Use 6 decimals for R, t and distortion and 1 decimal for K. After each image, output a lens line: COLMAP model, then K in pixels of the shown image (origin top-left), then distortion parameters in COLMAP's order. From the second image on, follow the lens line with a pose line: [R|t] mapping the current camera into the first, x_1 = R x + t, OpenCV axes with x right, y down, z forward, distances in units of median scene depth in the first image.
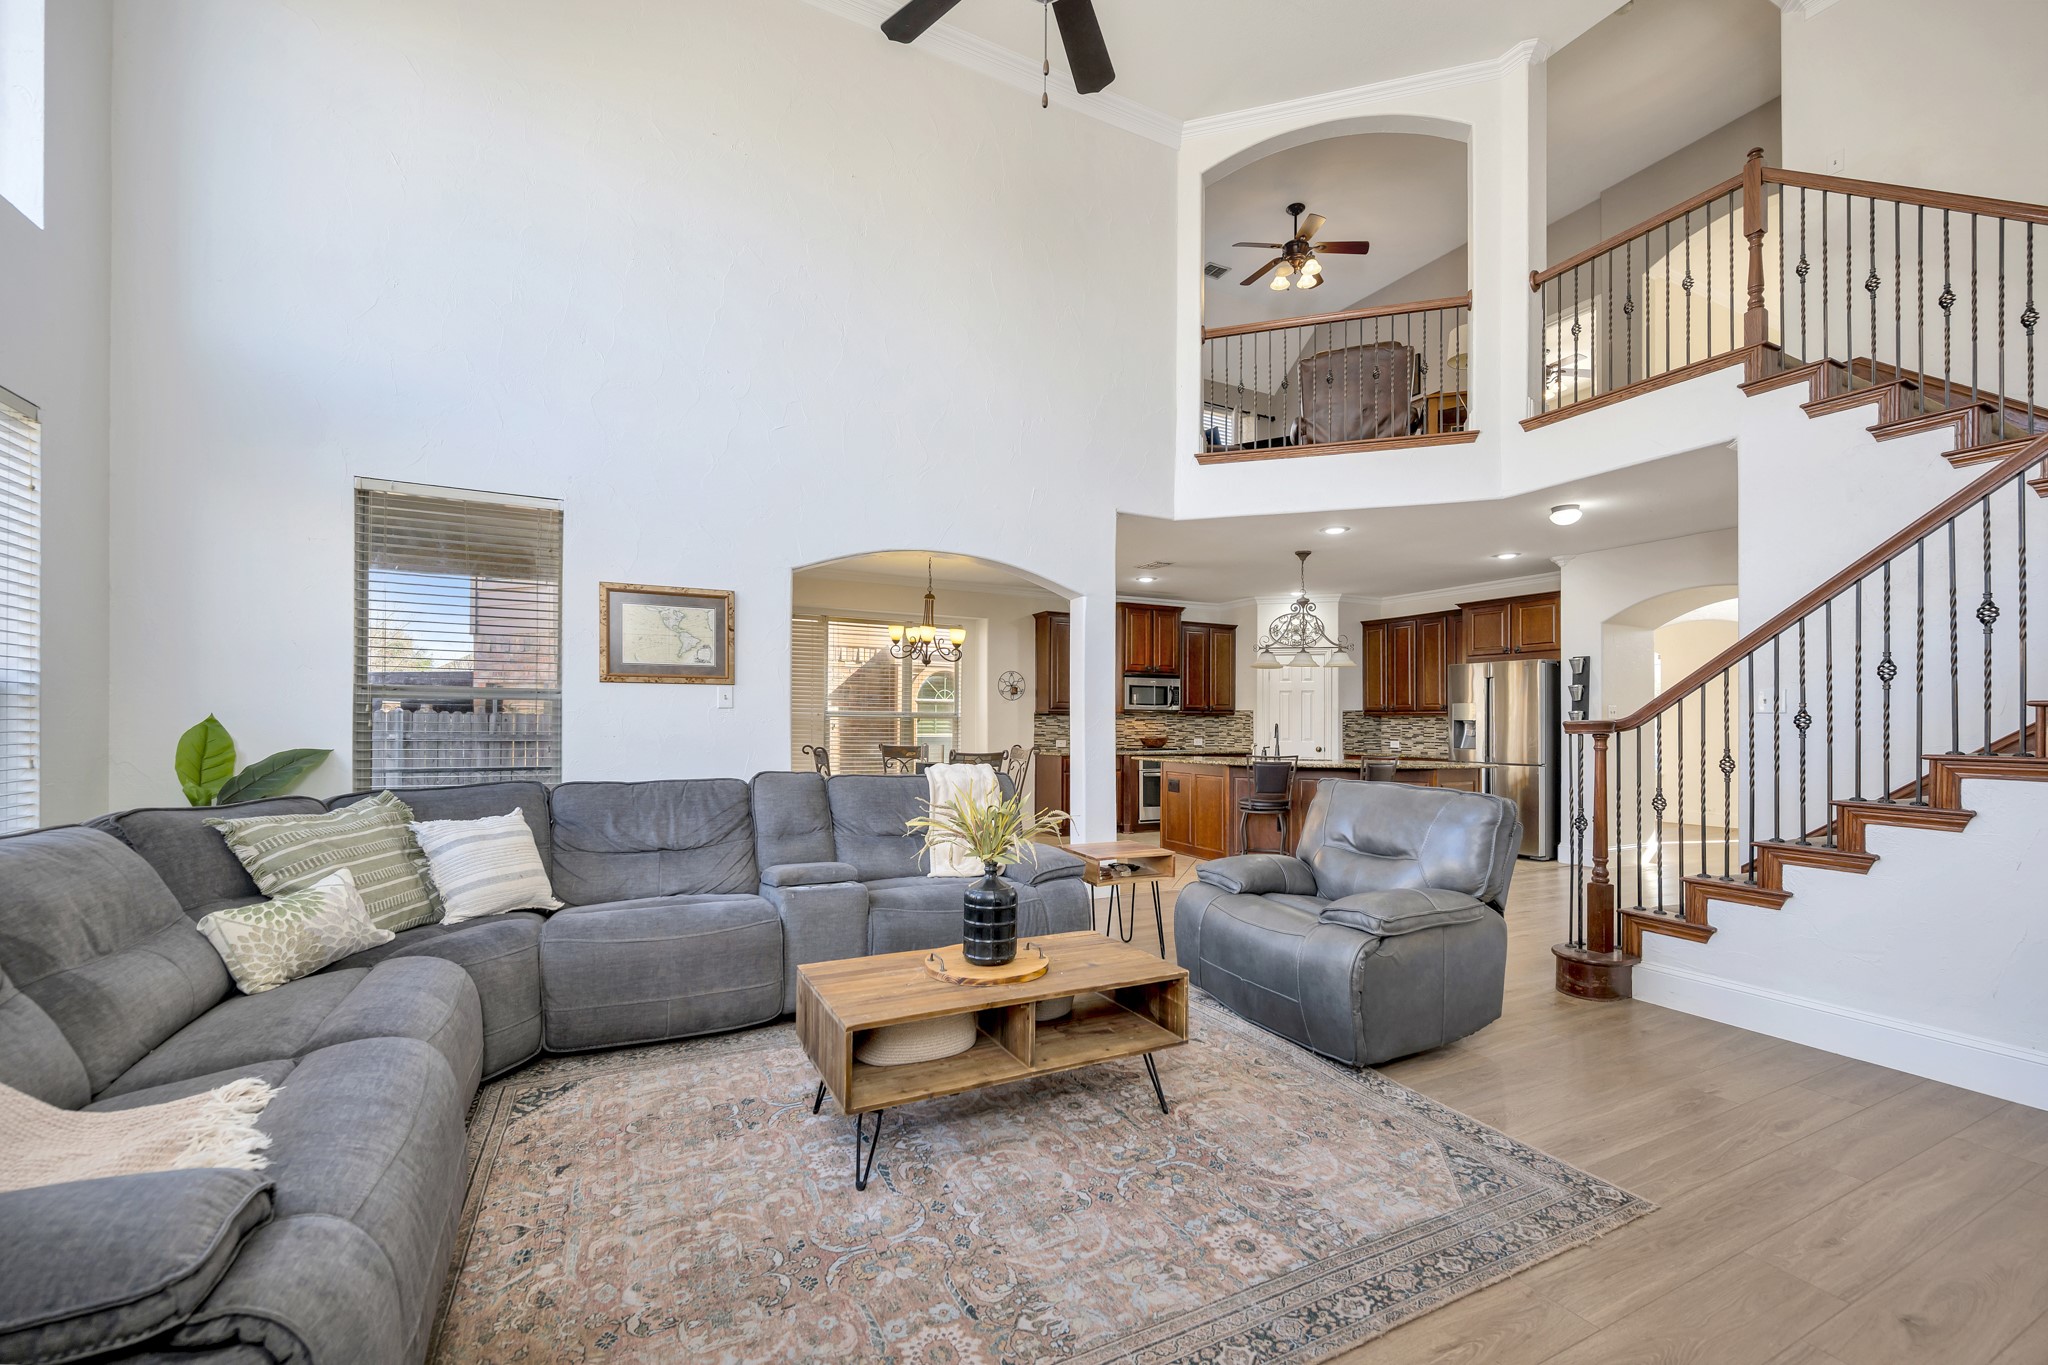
lens RADIAL K [[813.0, 0, 1046.3], [0, 813.0, 740.7], [0, 0, 1]] dist [-0.003773, 0.000475]
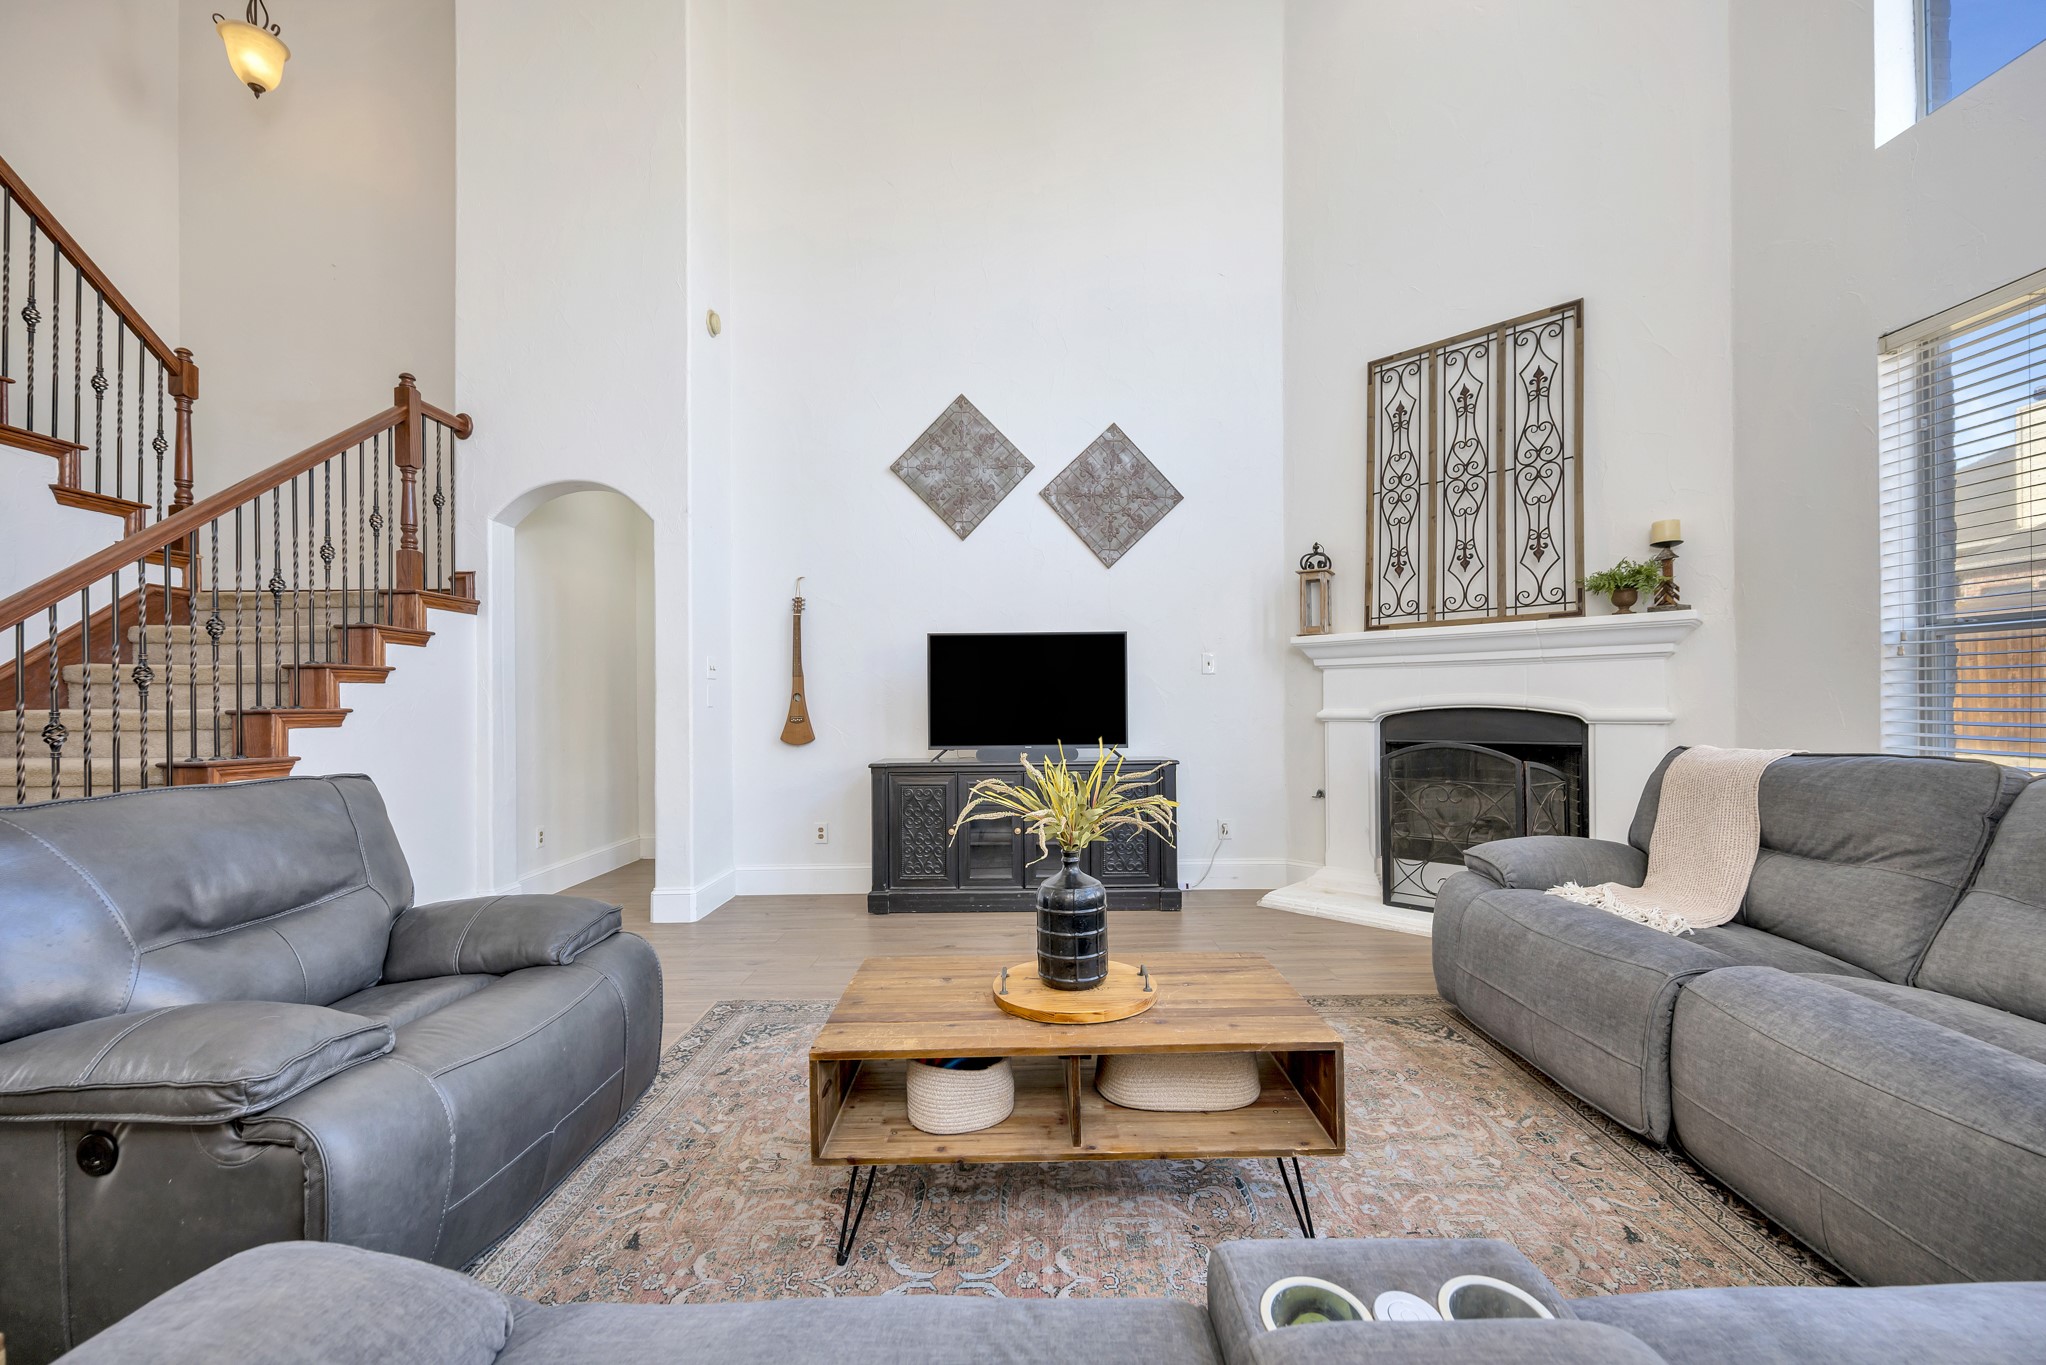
lens RADIAL K [[812.2, 0, 1044.0], [0, 812.2, 706.6], [0, 0, 1]] dist [-0.003773, 0.000475]
pose [[-0.888418, -0.005811, 0.458998, -0.106109], [0.011801, 0.999300, 0.035493, -0.004001], [-0.458883, 0.036949, -0.887728, 0.456019]]
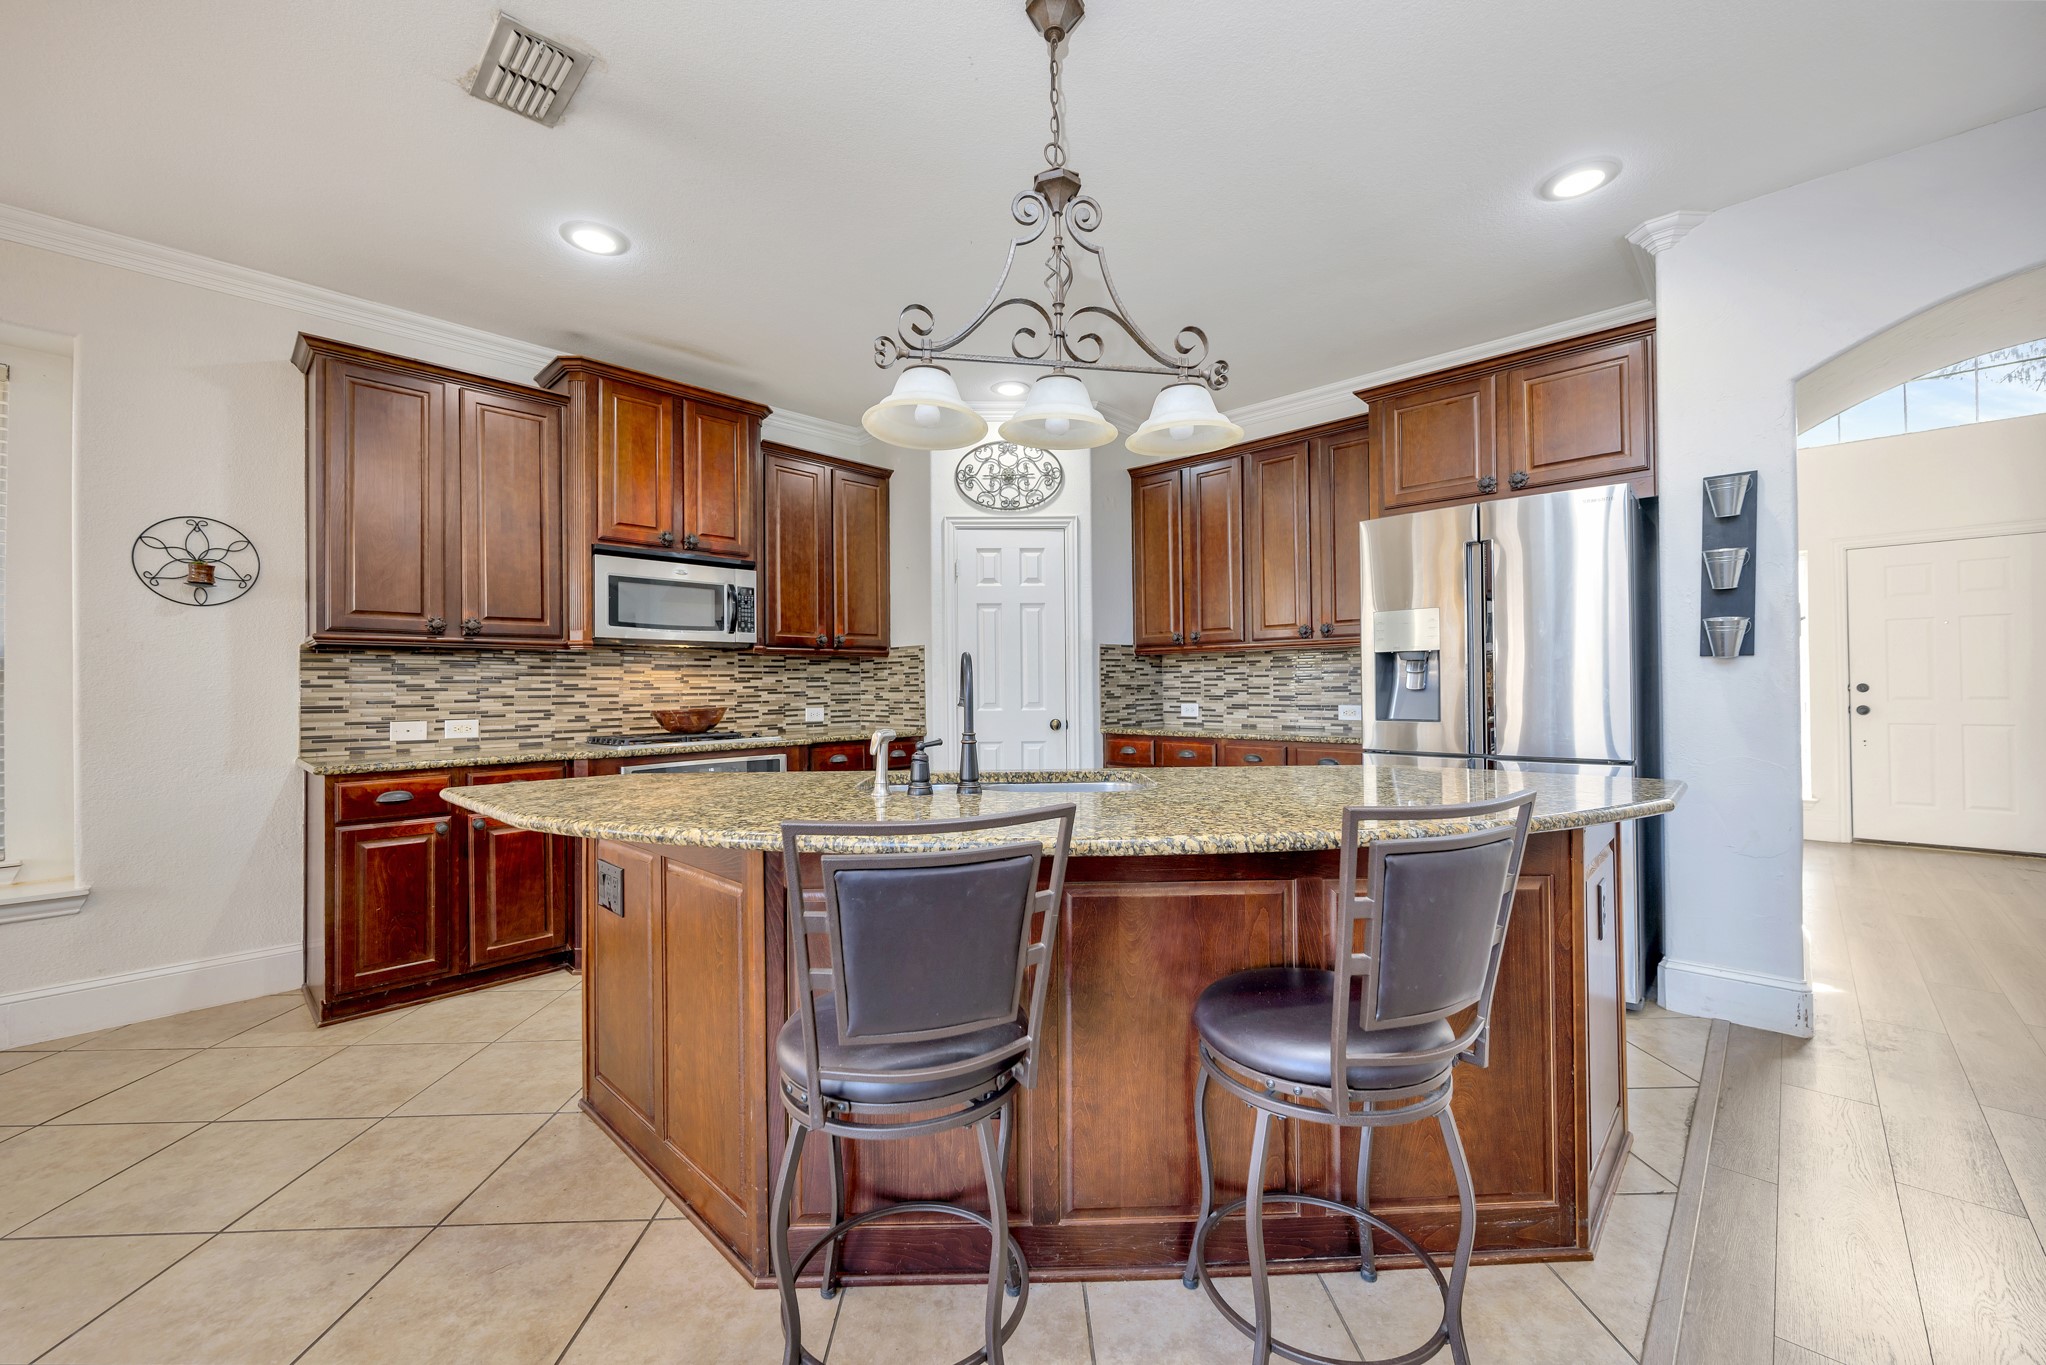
lens RADIAL K [[764.5, 0, 1008.3], [0, 764.5, 675.2], [0, 0, 1]] dist [-0.011874, -0.000729]
pose [[0.946601, -0.009825, 0.322258, 0.170898], [0.022885, 0.999062, -0.036762, -0.002627], [-0.321595, 0.042174, 0.945938, 0.611608]]
